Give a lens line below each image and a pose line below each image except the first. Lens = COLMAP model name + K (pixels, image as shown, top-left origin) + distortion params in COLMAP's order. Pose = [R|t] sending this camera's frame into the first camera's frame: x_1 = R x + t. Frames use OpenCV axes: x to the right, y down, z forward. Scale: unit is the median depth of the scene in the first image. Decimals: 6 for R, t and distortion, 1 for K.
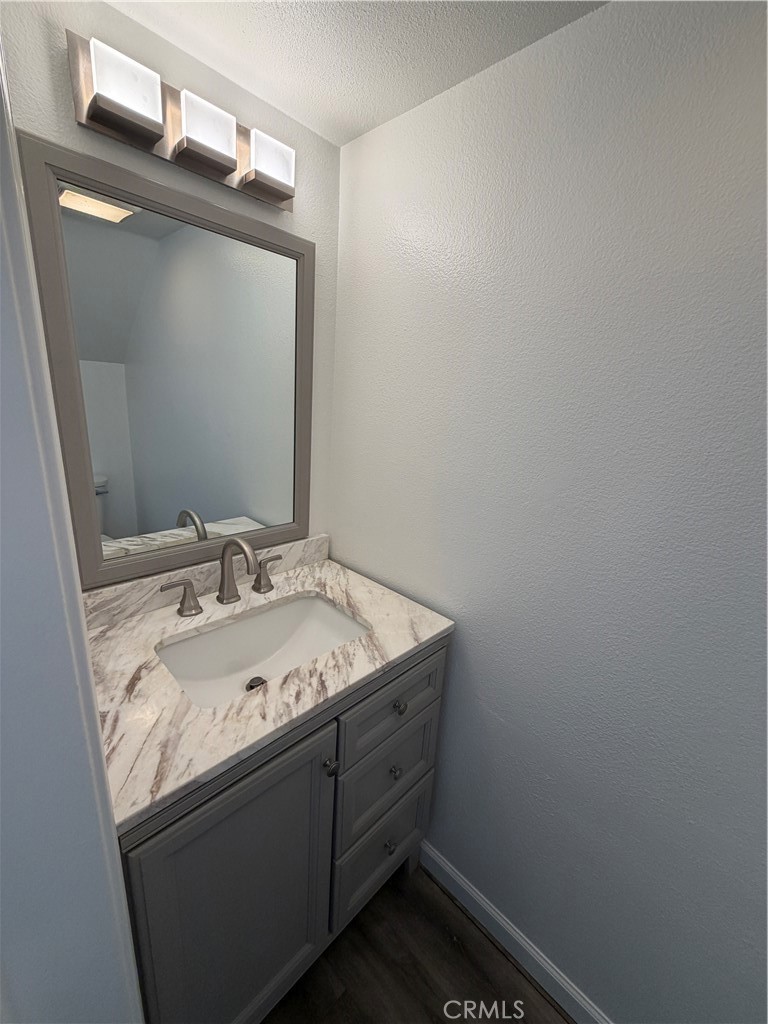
lens RADIAL K [[410.0, 0, 381.5], [0, 410.0, 510.0], [0, 0, 1]] dist [0.001419, -0.000198]
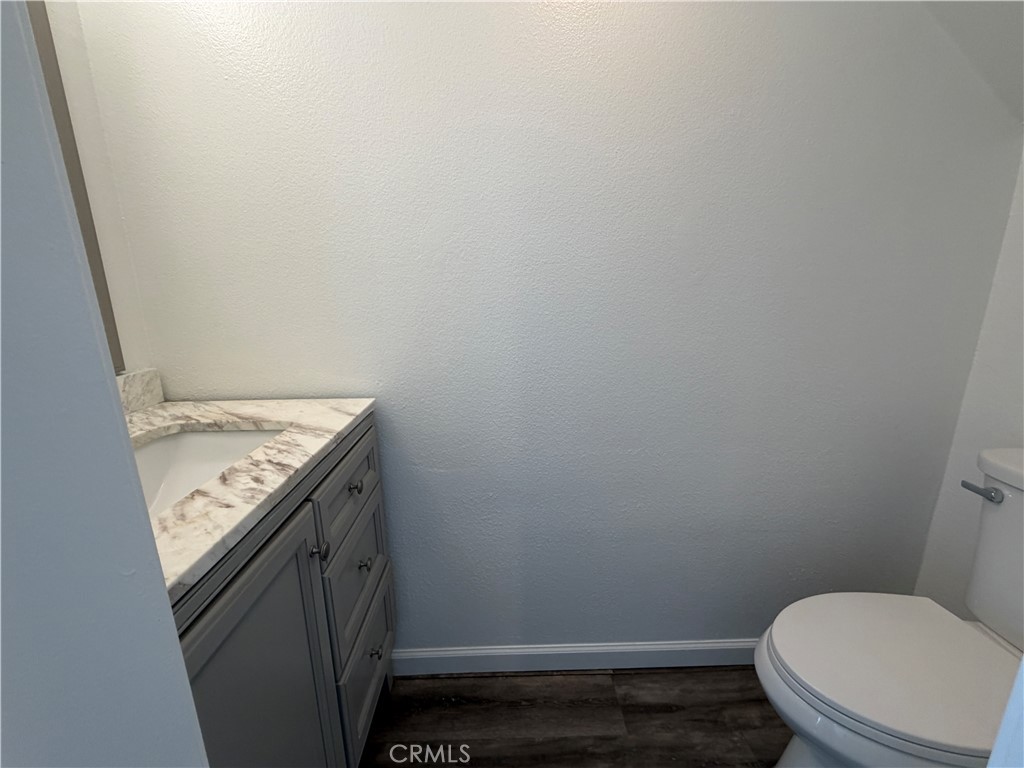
lens RADIAL K [[410.0, 0, 509.2], [0, 410.0, 383.7], [0, 0, 1]] dist [0.001419, -0.000198]
pose [[0.695550, -0.233914, 0.679334, -0.297530], [0.244797, 0.966099, 0.082015, 0.274322], [-0.675489, 0.109253, 0.729231, 0.074191]]
